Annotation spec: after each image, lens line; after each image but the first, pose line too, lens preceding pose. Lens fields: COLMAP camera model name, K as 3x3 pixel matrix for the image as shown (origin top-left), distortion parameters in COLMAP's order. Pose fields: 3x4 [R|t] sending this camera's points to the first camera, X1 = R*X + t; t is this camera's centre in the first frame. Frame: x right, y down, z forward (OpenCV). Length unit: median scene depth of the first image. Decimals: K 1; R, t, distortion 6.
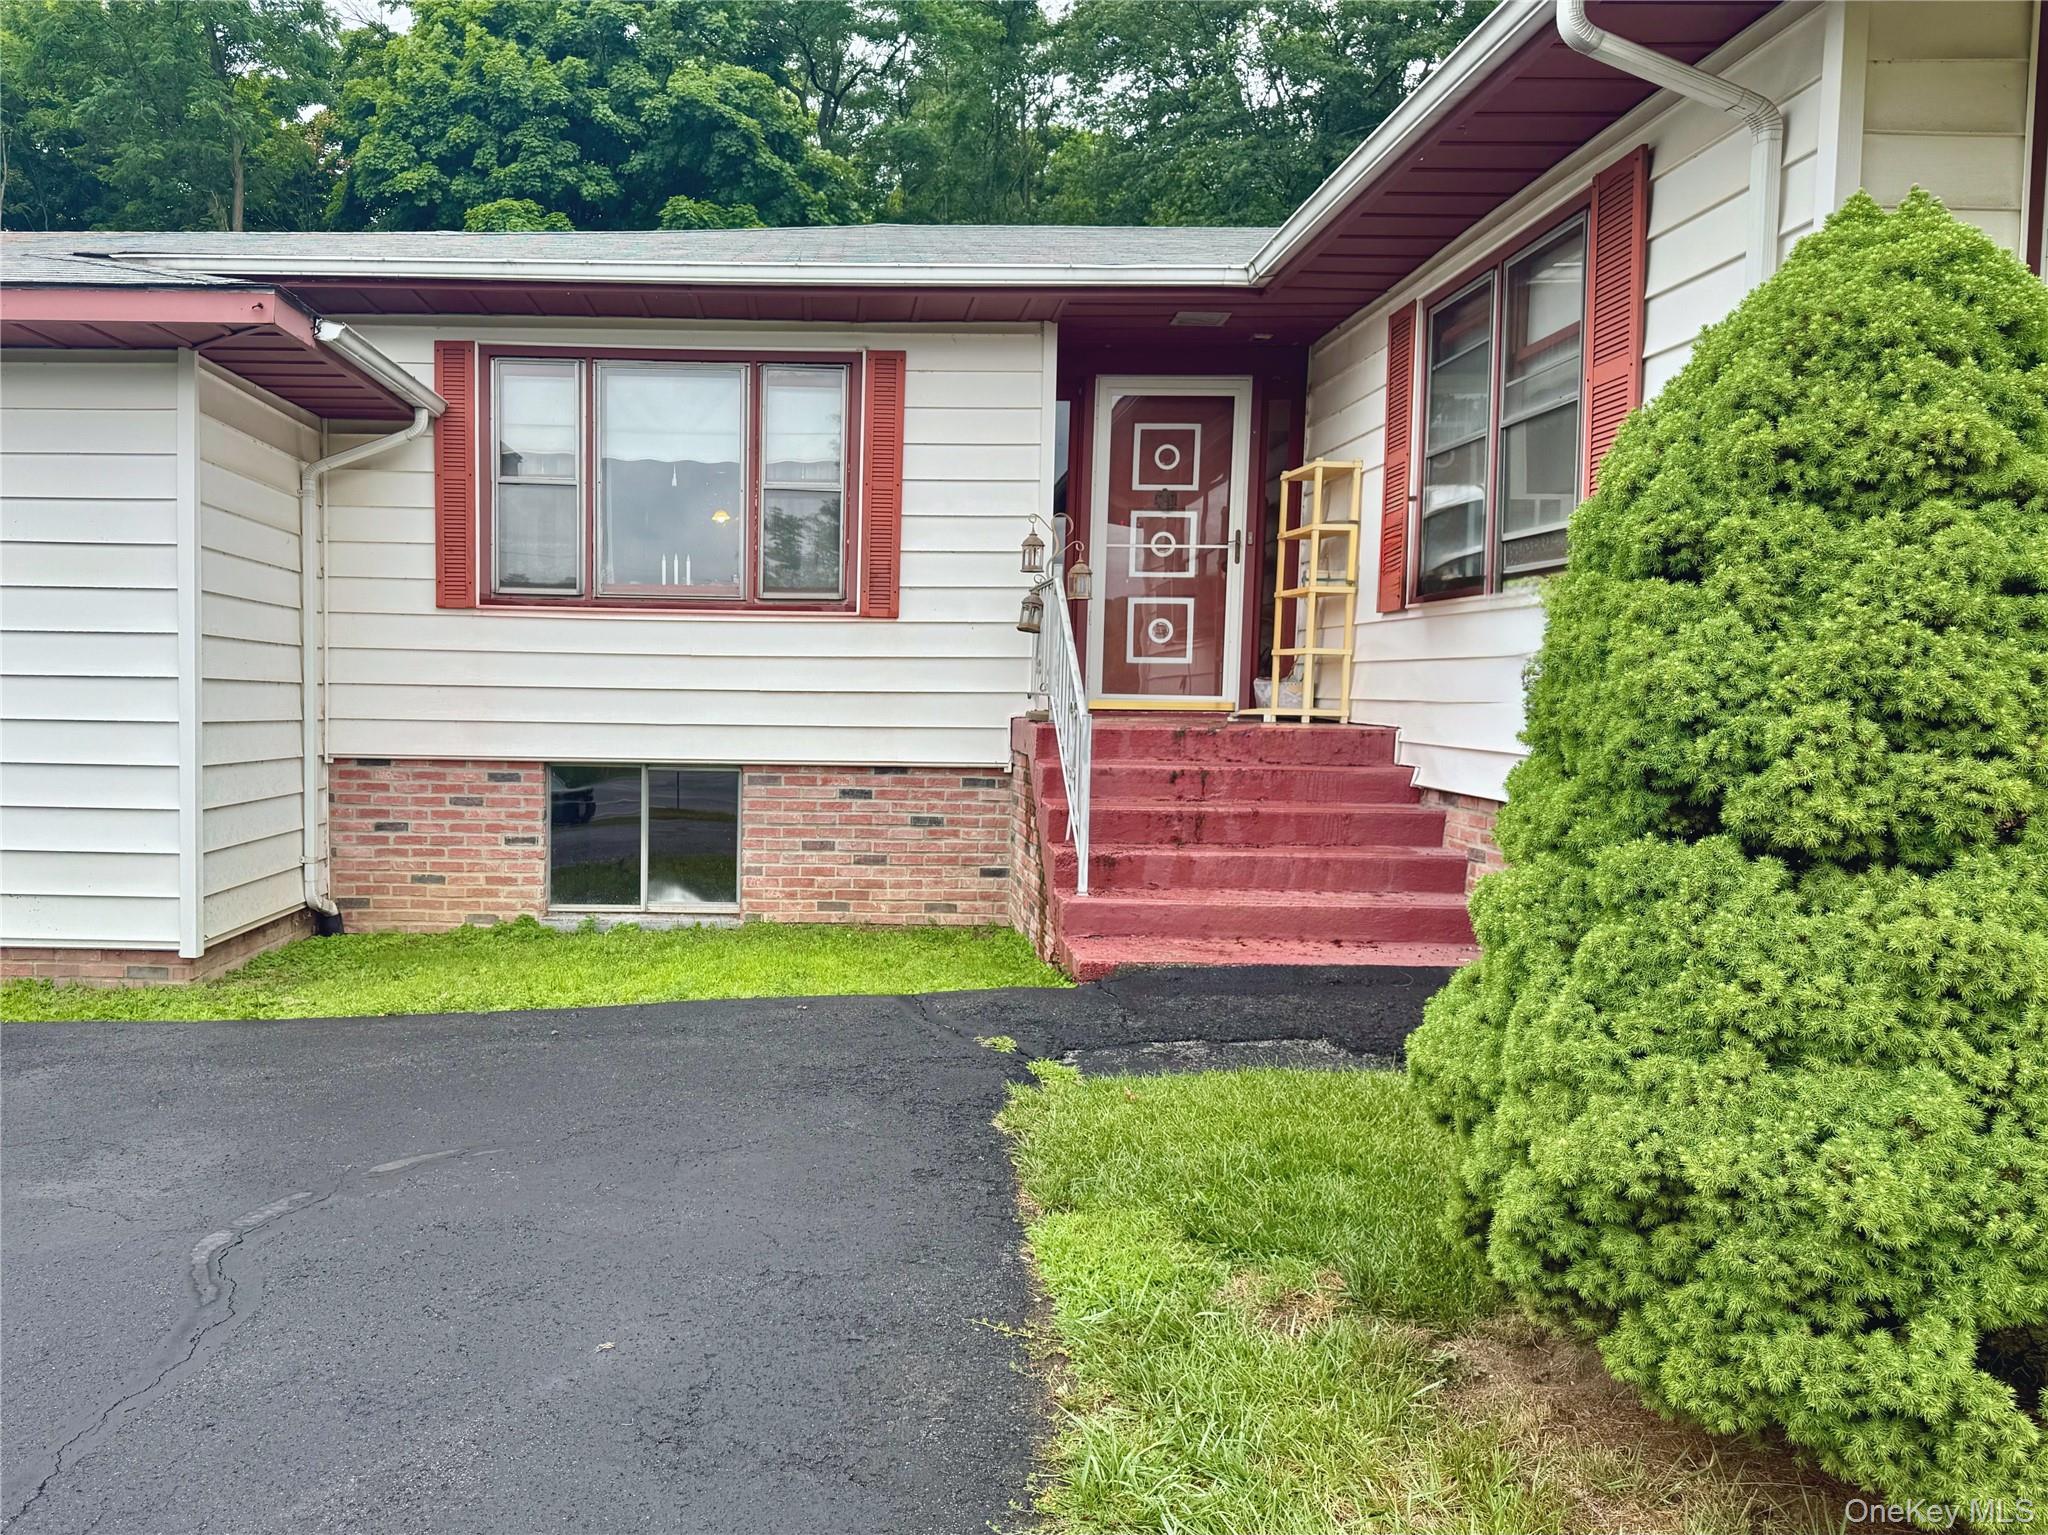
lens RADIAL K [[1540.0, 0, 852.0], [0, 1540.0, 759.6], [0, 0, 1]] dist [0.128745, -0.001477]
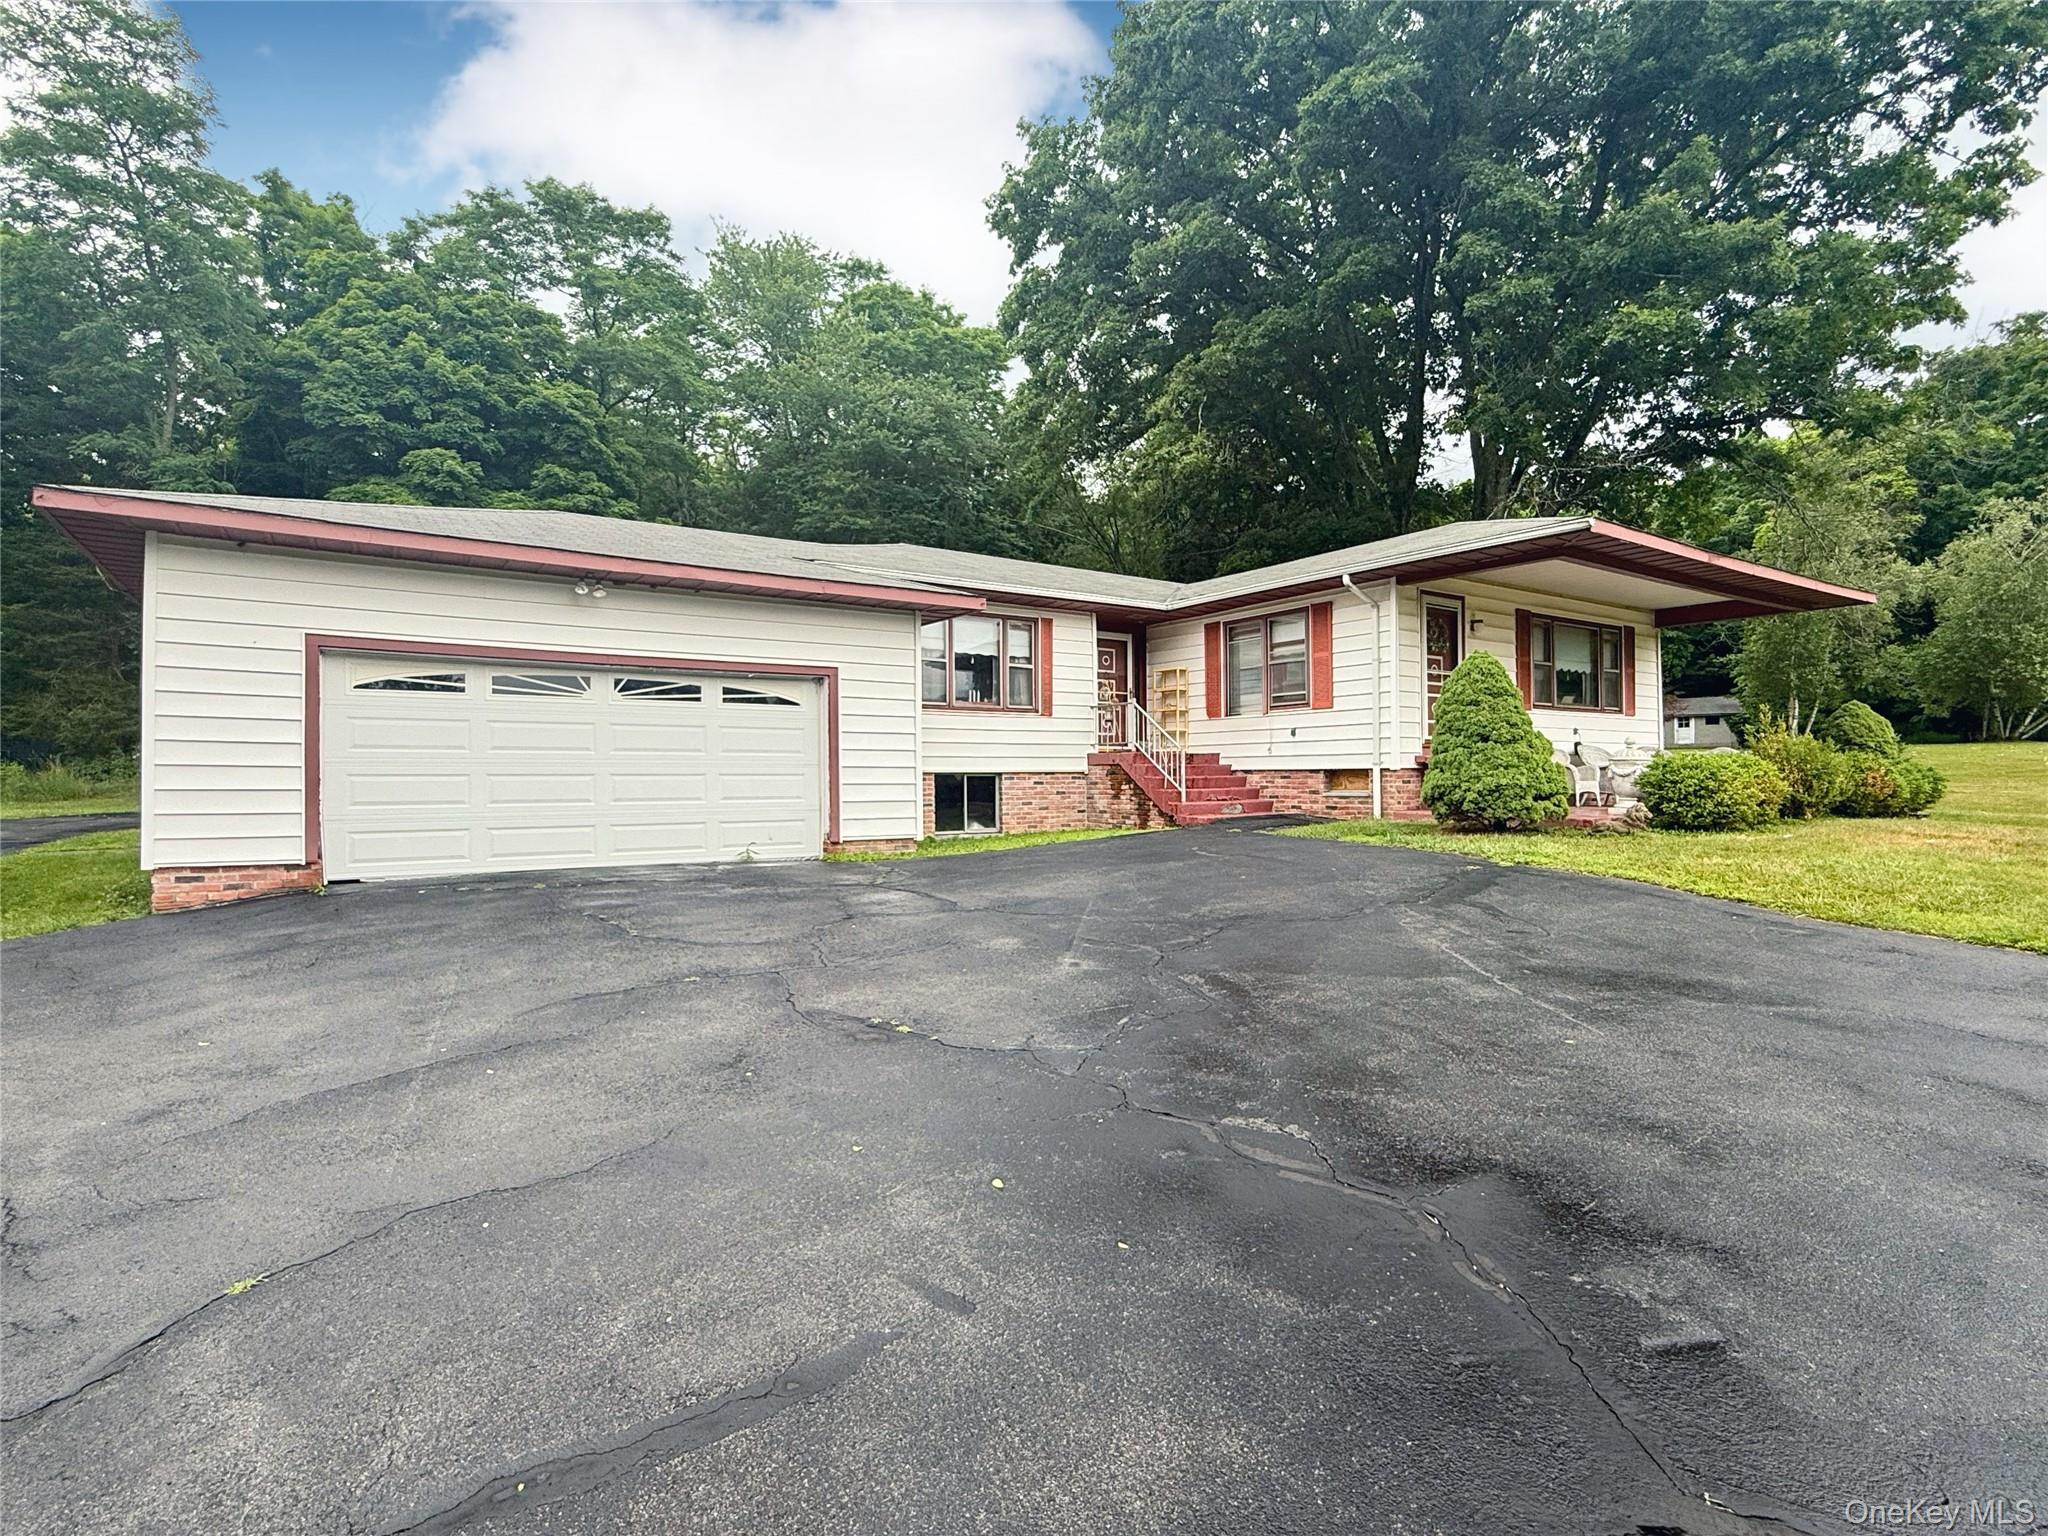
lens RADIAL K [[1022.2, 0, 1031.8], [0, 1022.2, 768.3], [0, 0, 1]] dist [-0.001073, -0.000410]
pose [[0.826131, -0.014405, 0.563294, -0.984400], [0.046369, 0.998021, -0.042484, 0.070508], [-0.561567, 0.061217, 0.825163, -0.425183]]
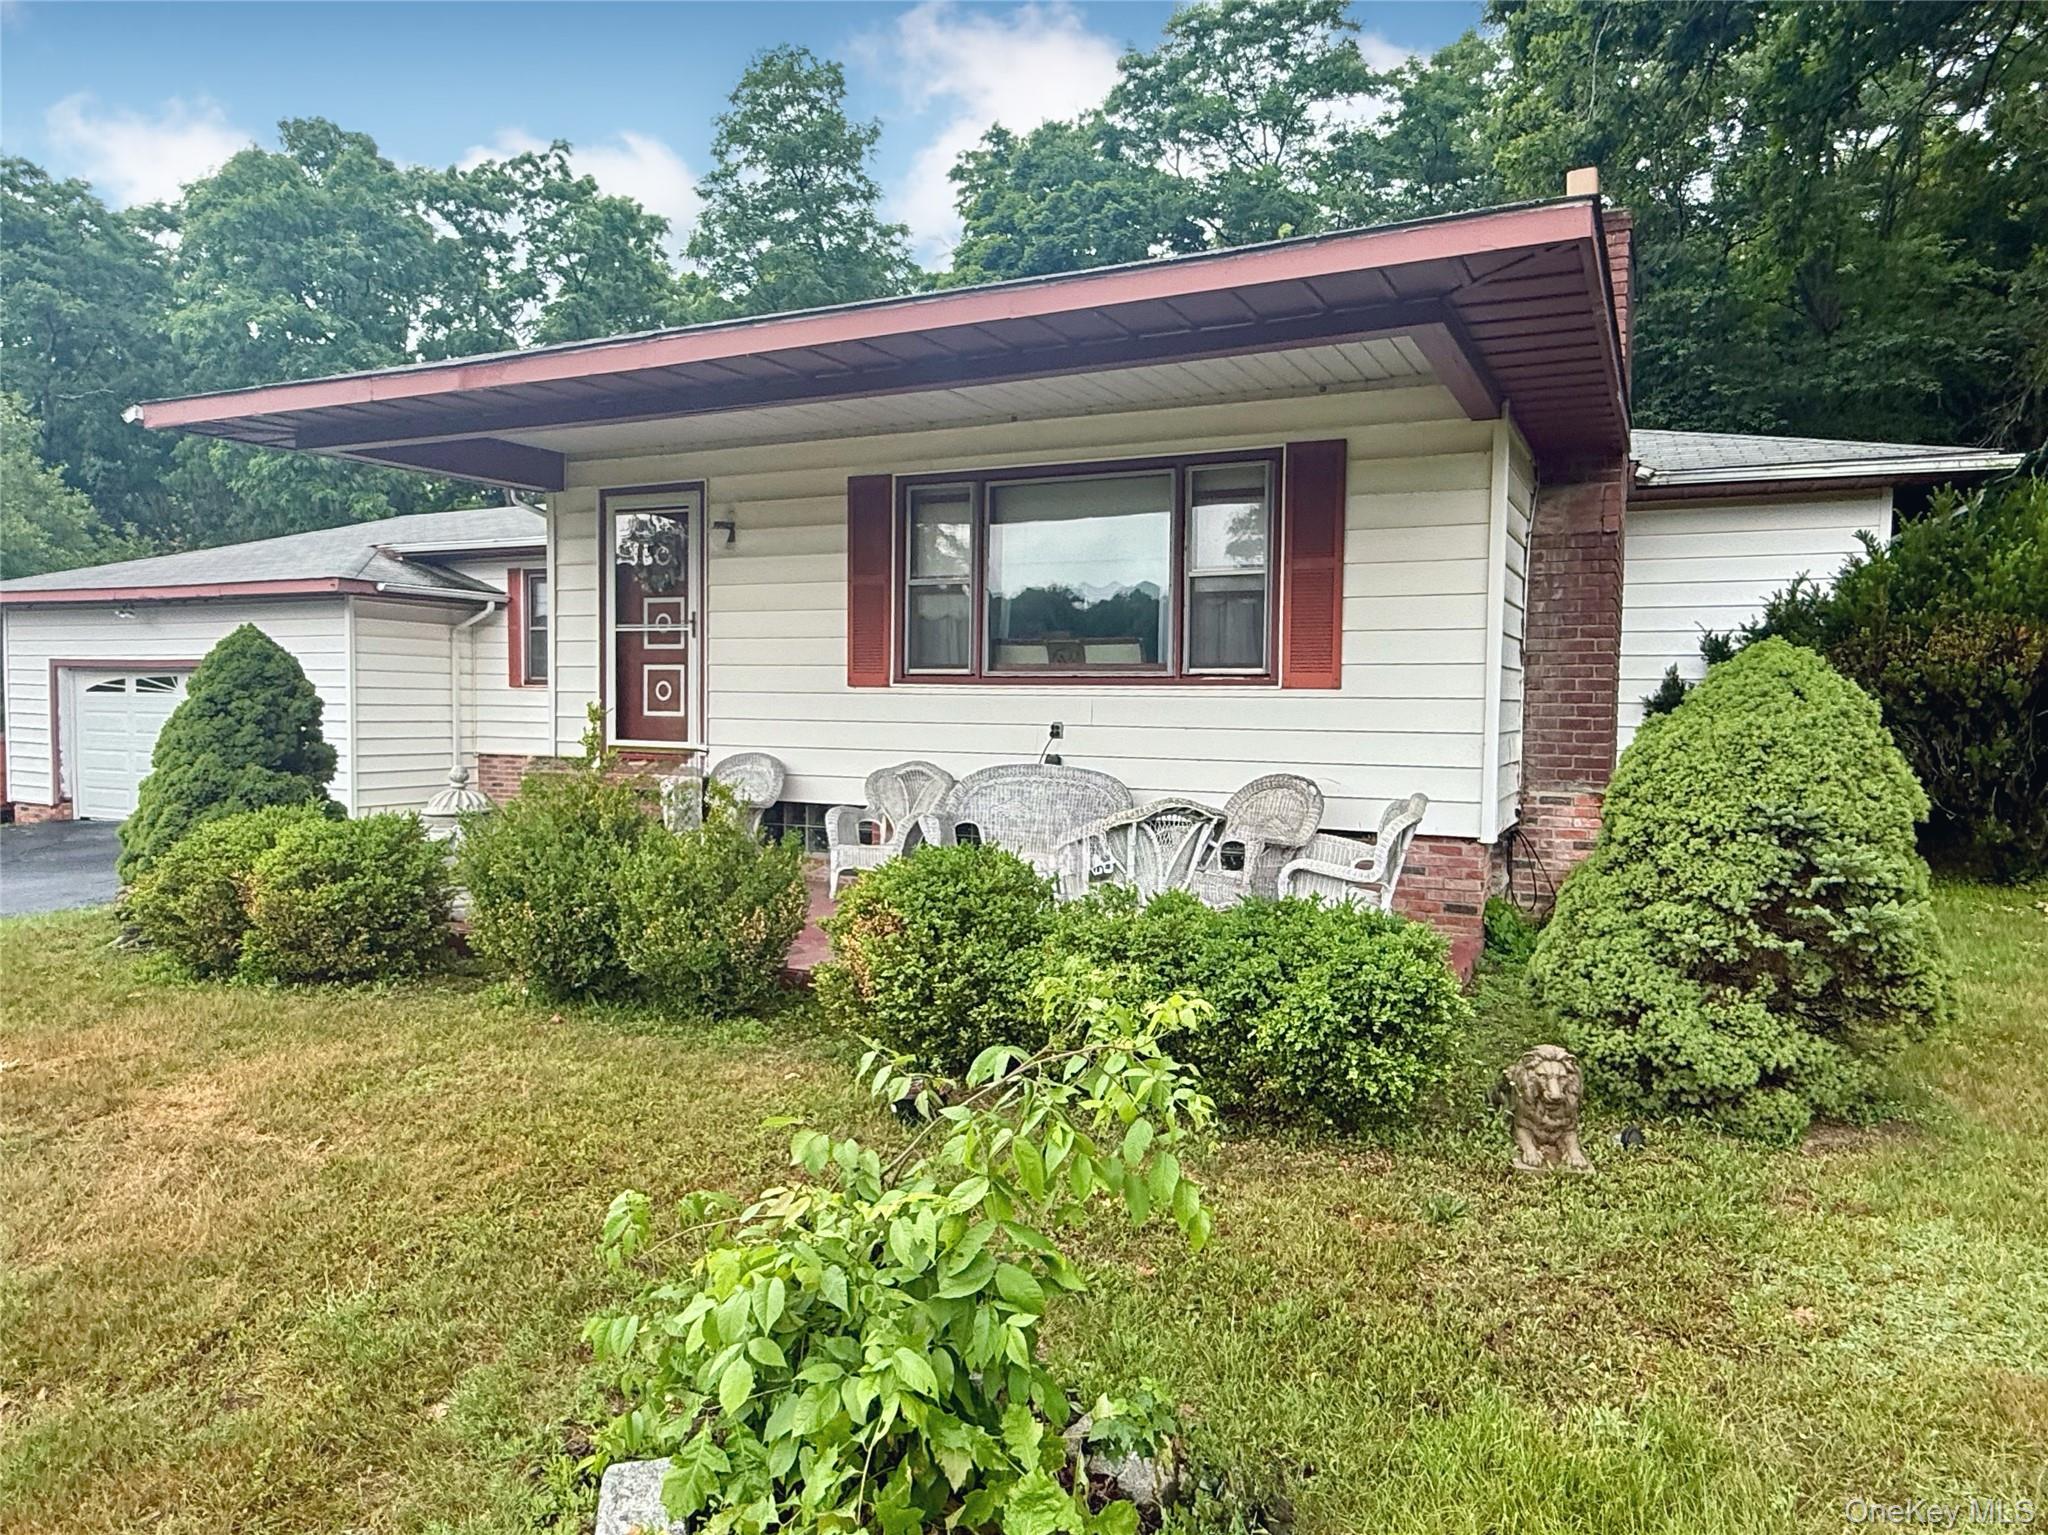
lens RADIAL K [[1347.1, 0, 1025.6], [0, 1347.1, 732.0], [0, 0, 1]] dist [-0.009753, -0.001869]
pose [[0.897534, 0.004932, -0.440917, 1.228787], [-0.015340, 0.999681, -0.020044, -0.005313], [0.440677, 0.024754, 0.897324, -0.393724]]
